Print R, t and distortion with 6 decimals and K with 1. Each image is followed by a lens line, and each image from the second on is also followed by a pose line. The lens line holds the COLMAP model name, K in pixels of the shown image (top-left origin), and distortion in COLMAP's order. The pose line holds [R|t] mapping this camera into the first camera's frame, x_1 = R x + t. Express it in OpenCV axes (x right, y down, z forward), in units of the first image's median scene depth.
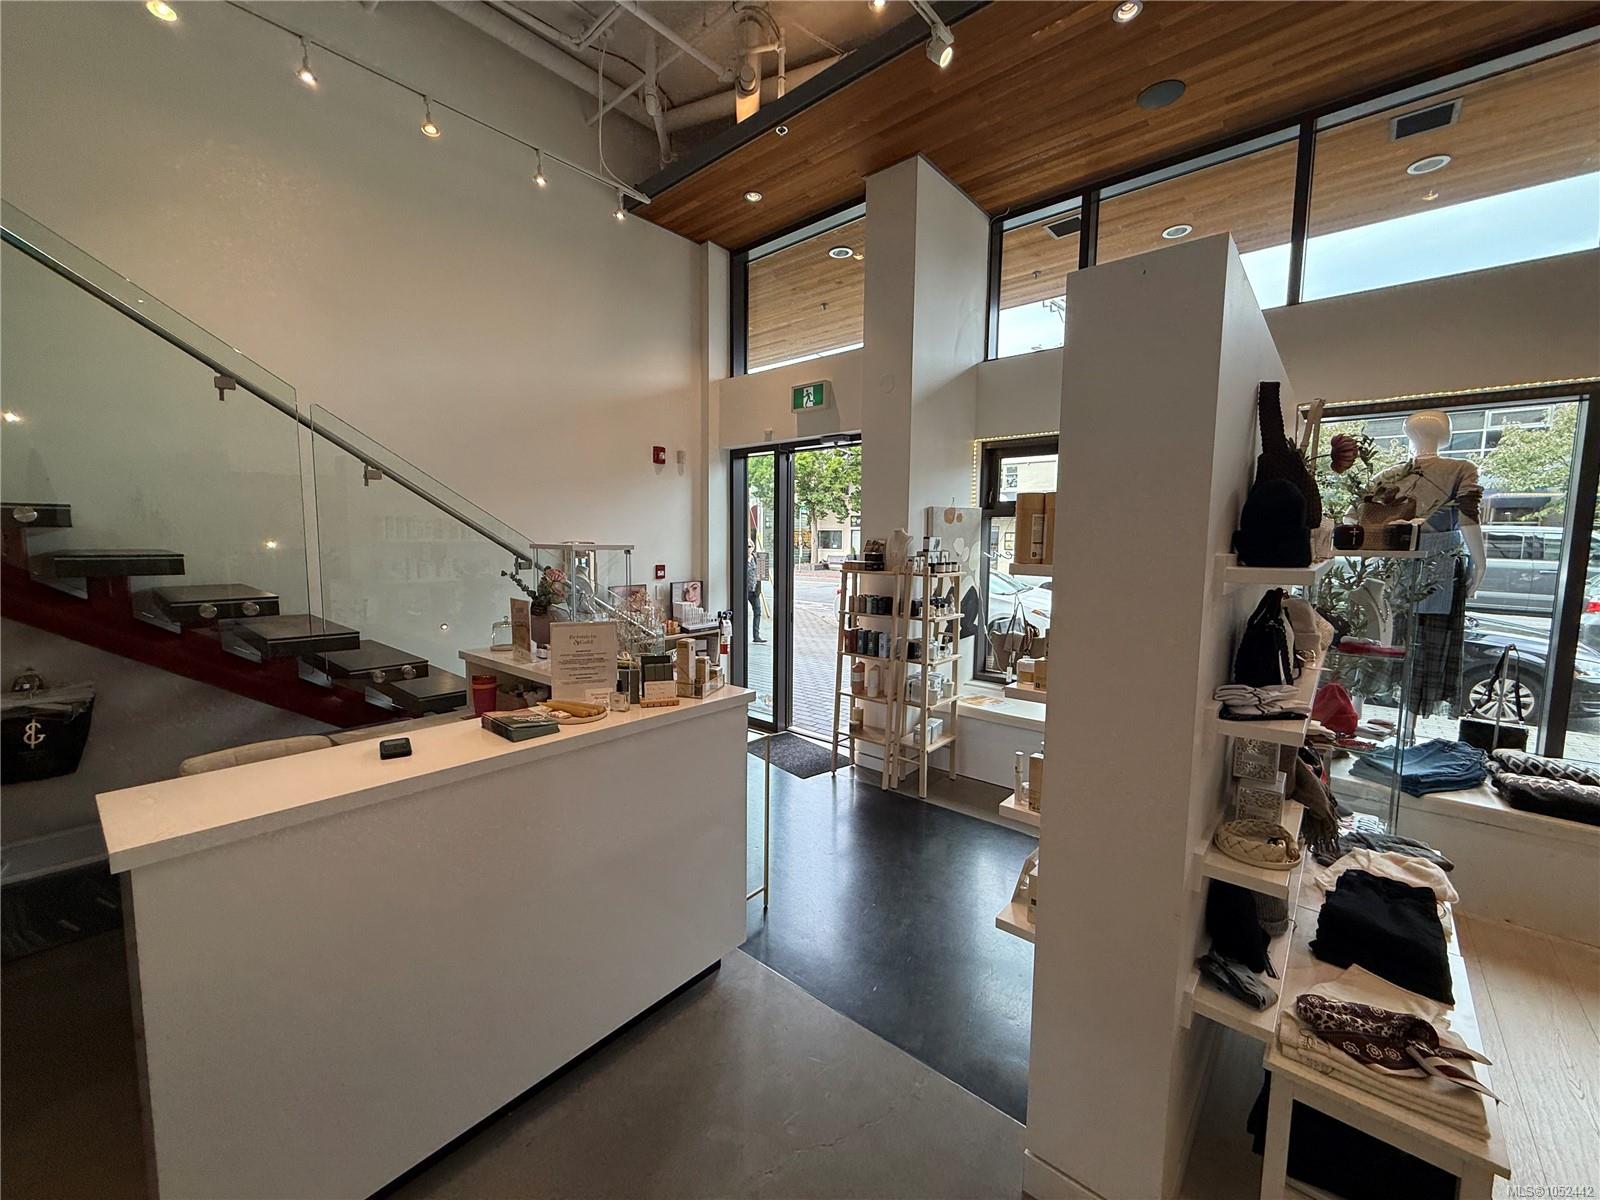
lens RADIAL K [[636.5, 0, 788.5], [0, 636.5, 597.0], [0, 0, 1]] dist [0.000833, -0.000282]
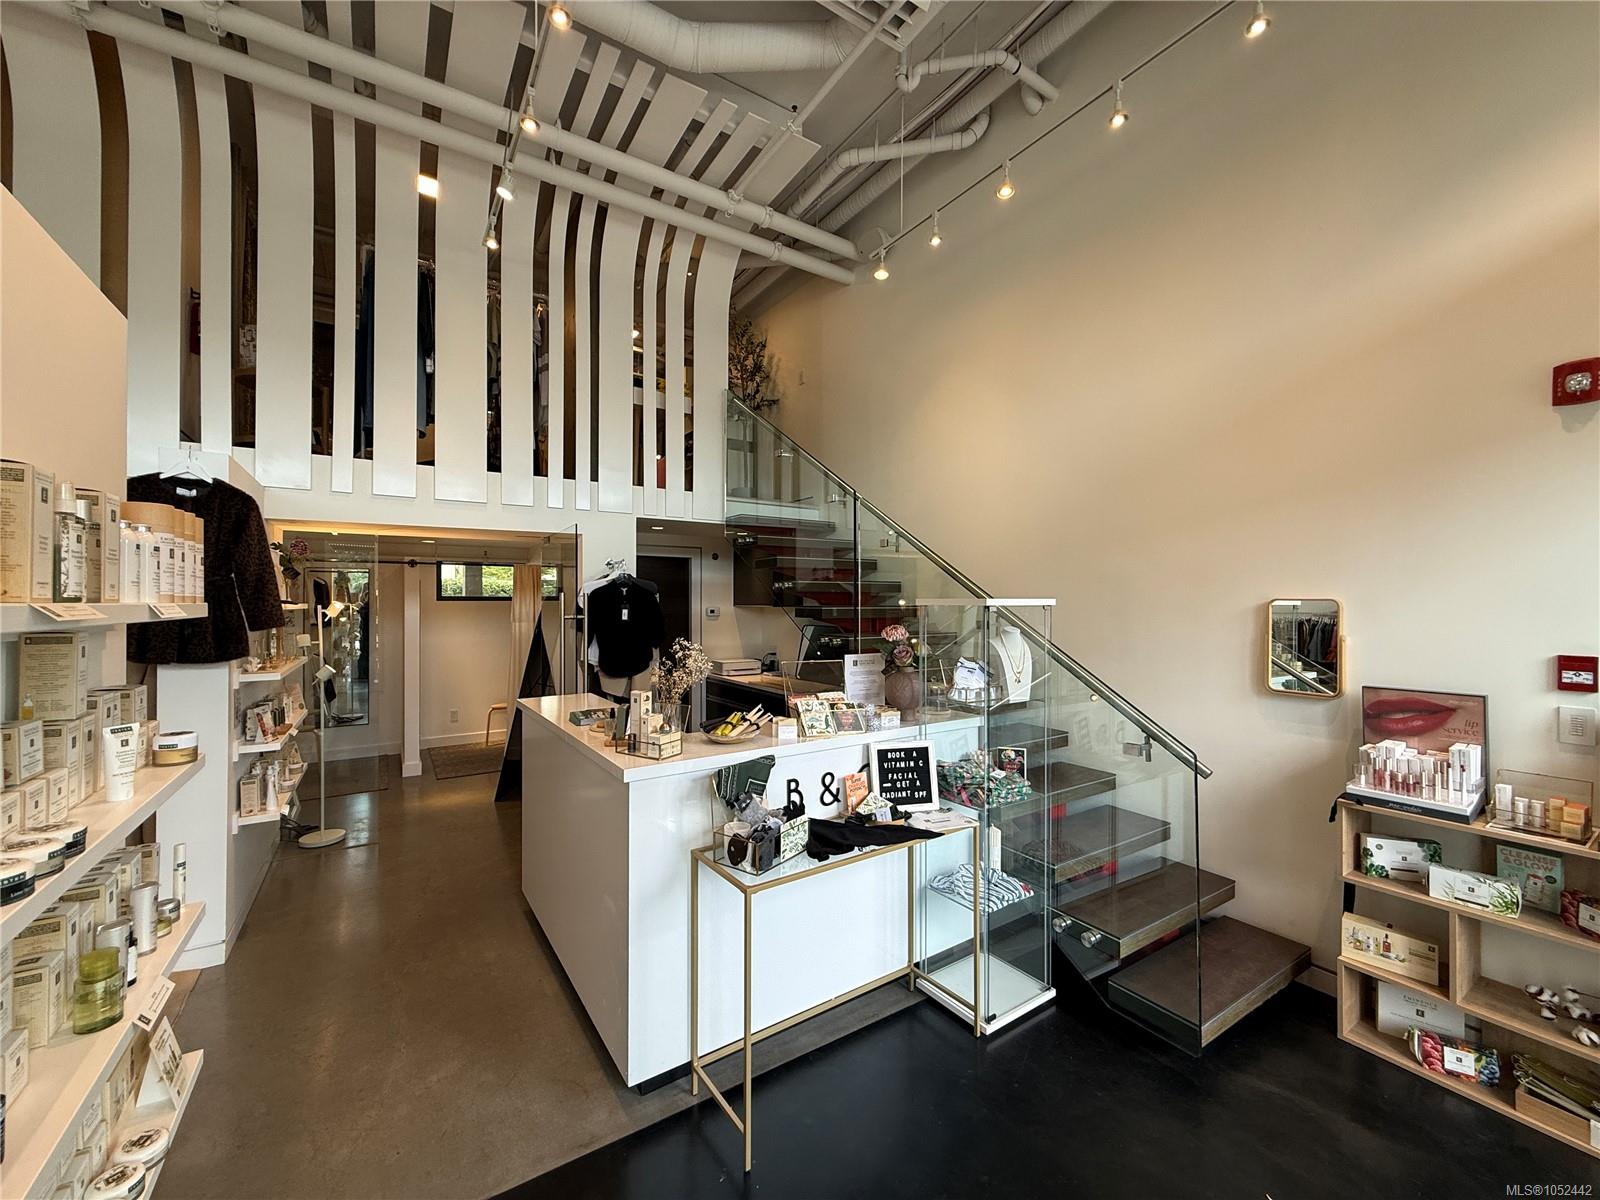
lens RADIAL K [[636.5, 0, 801.5], [0, 636.5, 603.0], [0, 0, 1]] dist [0.000833, -0.000282]
pose [[-0.271587, -0.004028, -0.962405, 1.106642], [-0.096805, 0.995034, 0.023153, -0.151495], [0.957533, 0.099453, -0.270628, 2.043623]]
